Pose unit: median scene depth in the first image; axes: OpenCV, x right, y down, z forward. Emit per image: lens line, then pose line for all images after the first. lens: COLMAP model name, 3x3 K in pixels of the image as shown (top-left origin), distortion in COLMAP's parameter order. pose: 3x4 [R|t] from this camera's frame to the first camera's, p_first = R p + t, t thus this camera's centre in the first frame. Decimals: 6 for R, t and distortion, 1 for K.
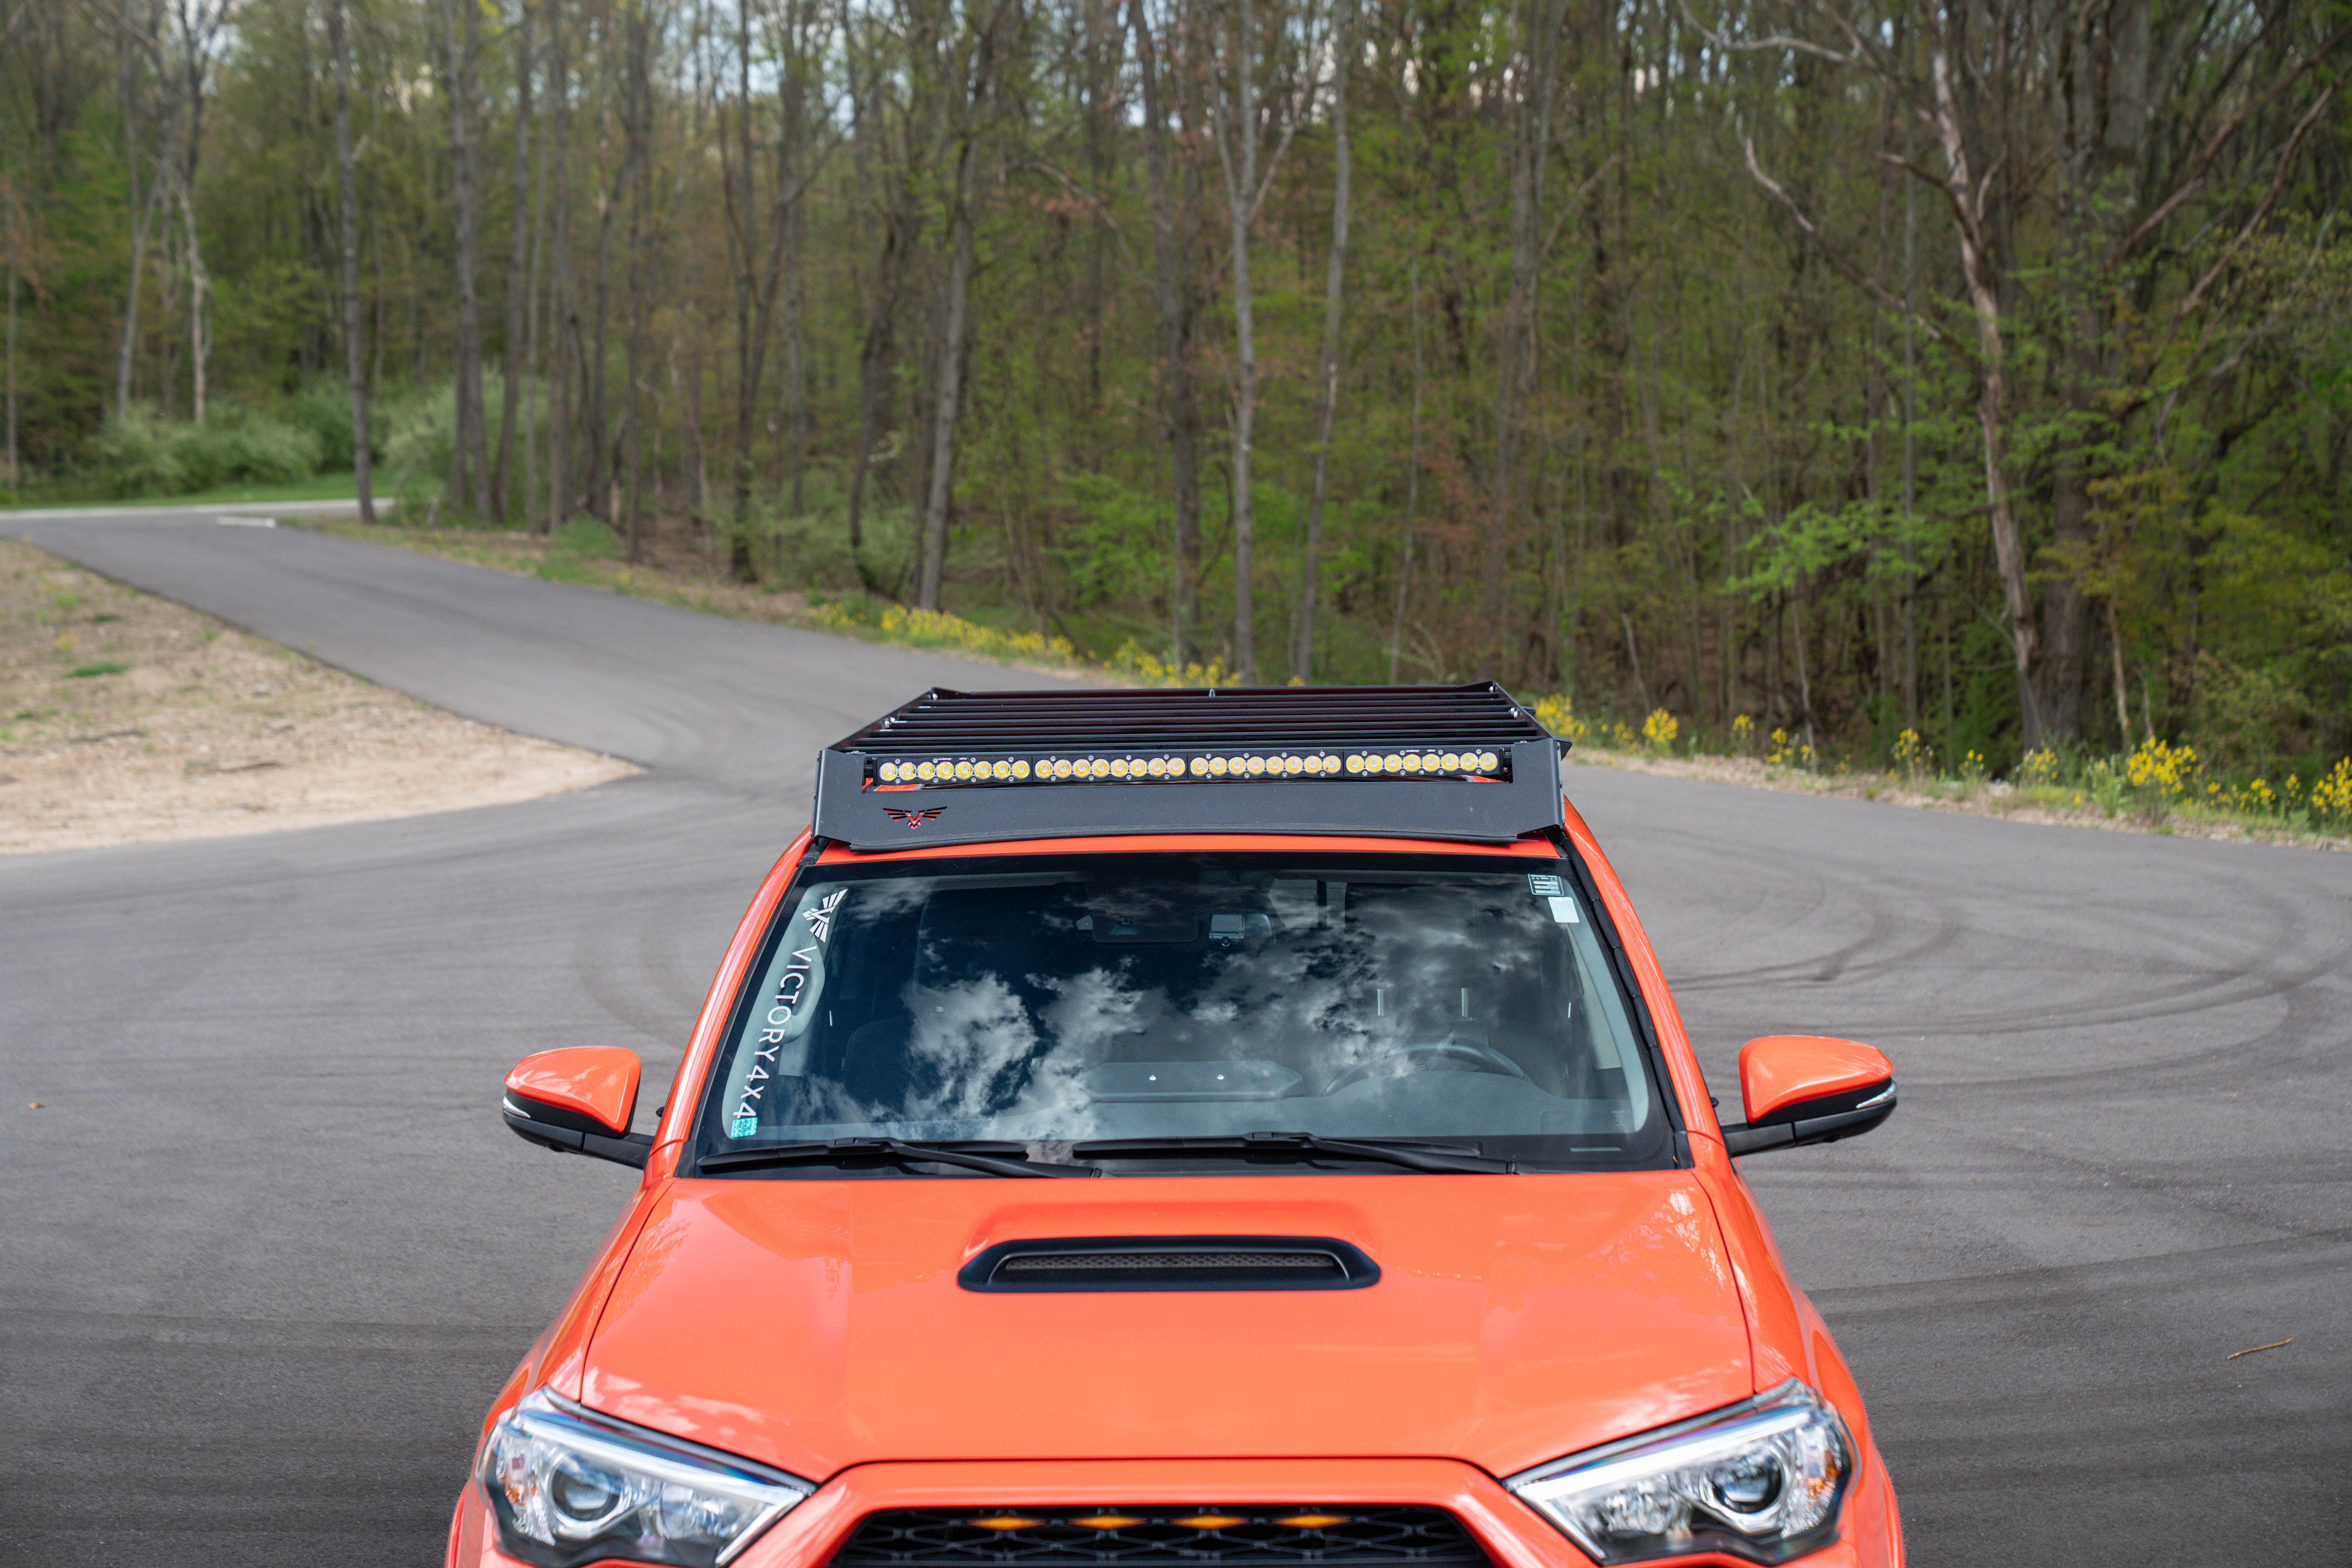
lens RADIAL K [[4620.6, 0, 1190.0], [0, 4620.6, 789.2], [0, 0, 1]] dist [0.366096, 0.000000]
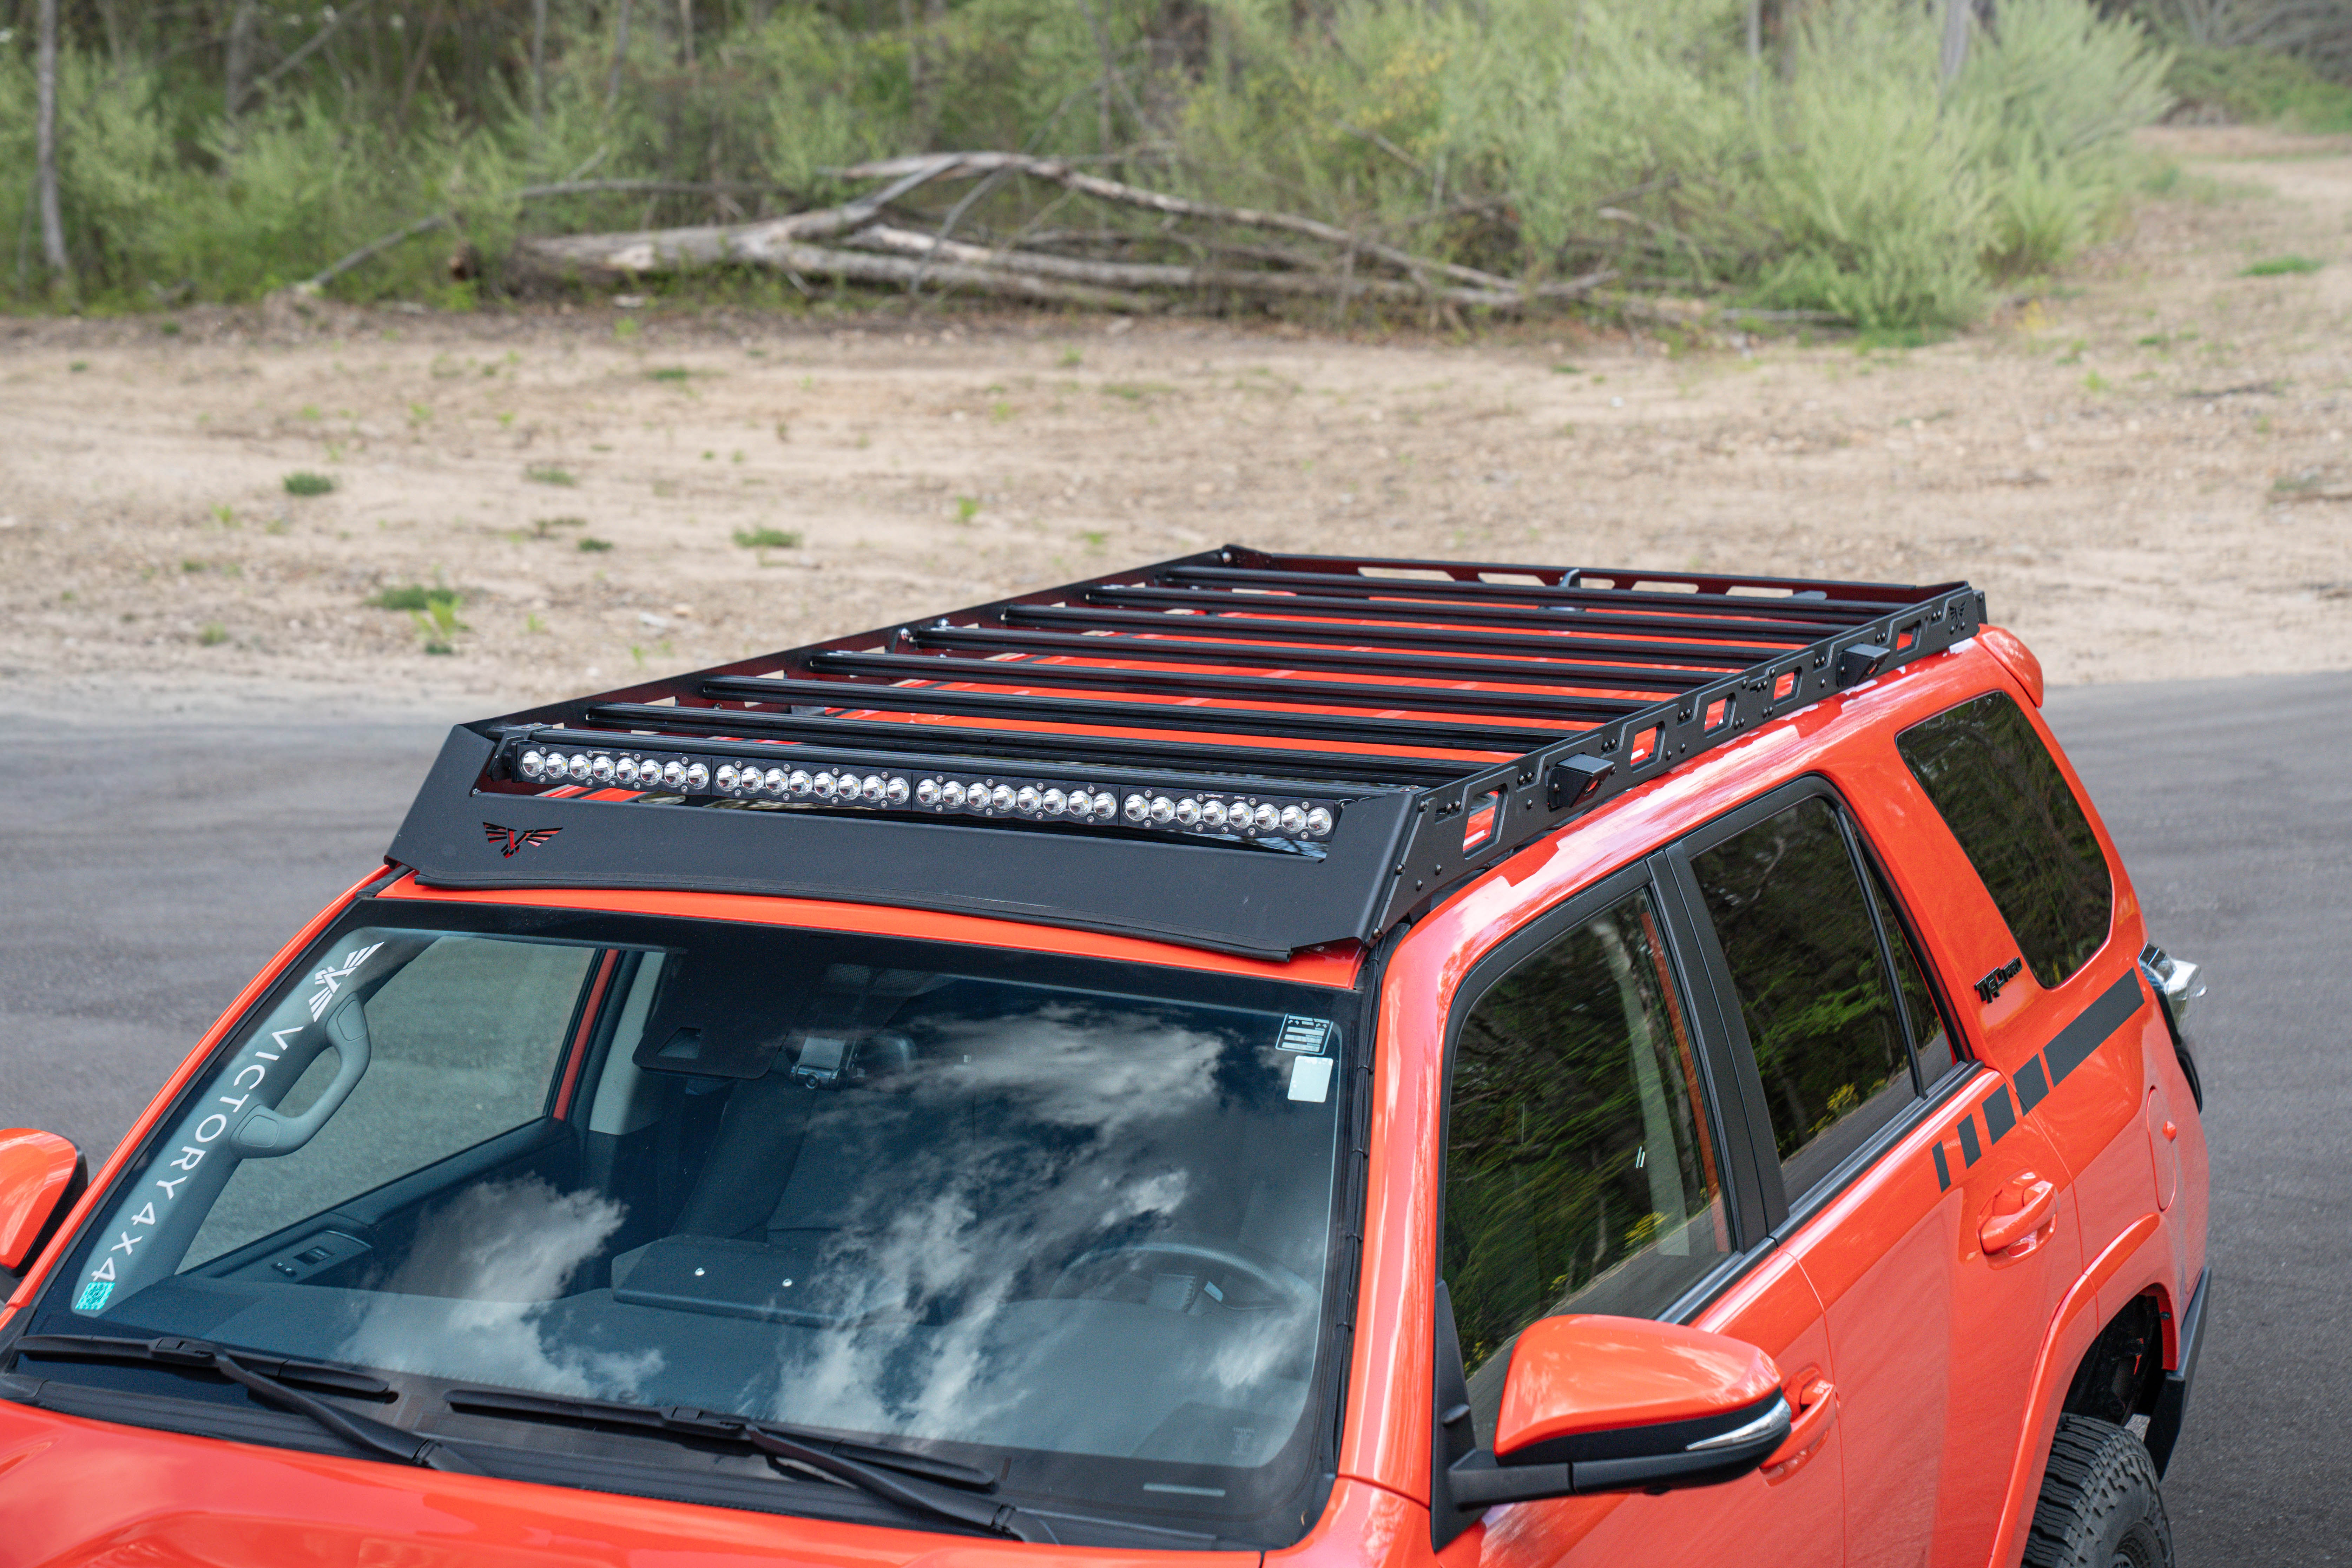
lens RADIAL K [[4844.4, 0, 1220.8], [0, 4844.4, 785.8], [0, 0, 1]] dist [0.414892, 0.000000]
pose [[0.918718, 0.082269, -0.386251, 0.037703], [-0.044959, 0.993490, 0.104669, -0.009810], [0.392348, -0.078796, 0.916436, 0.042949]]
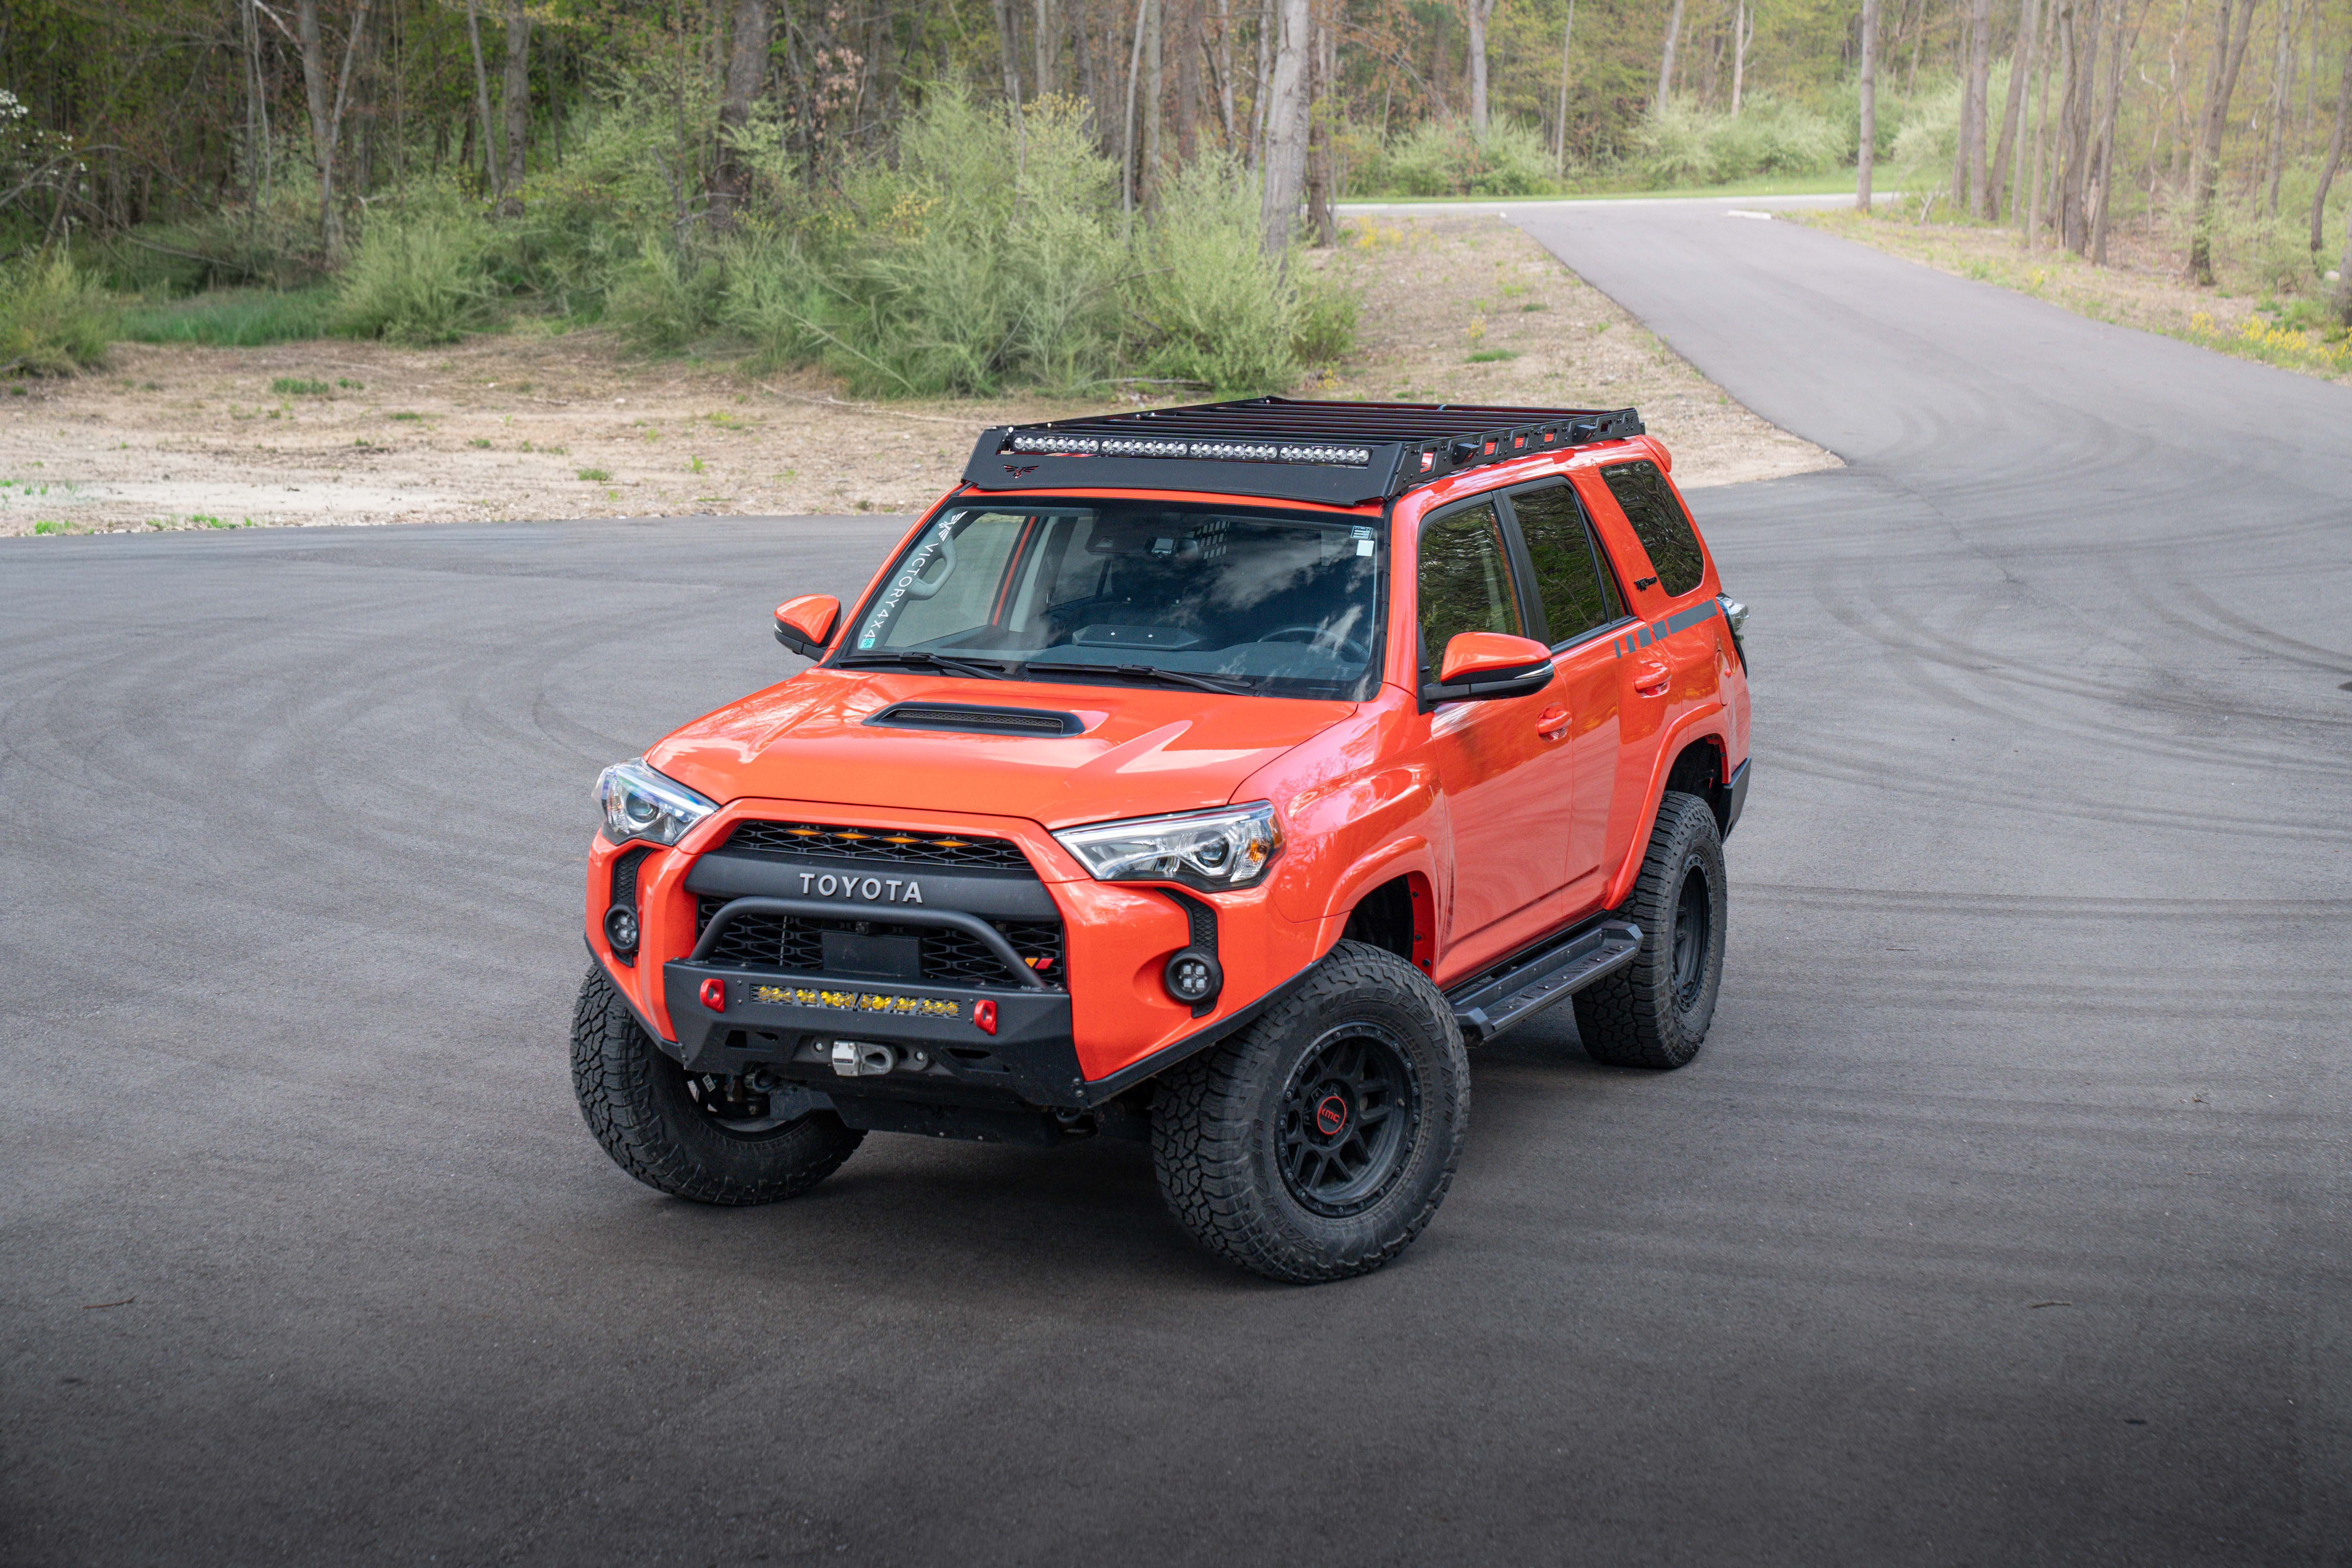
lens RADIAL K [[4844.4, 0, 1169.4], [0, 4844.4, 784.0], [0, 0, 1]] dist [0.414892, 0.000000]
pose [[0.935745, 0.075180, -0.344570, 0.070044], [-0.054184, 0.996062, 0.070179, -0.000840], [0.348489, -0.047000, 0.936134, -0.071825]]
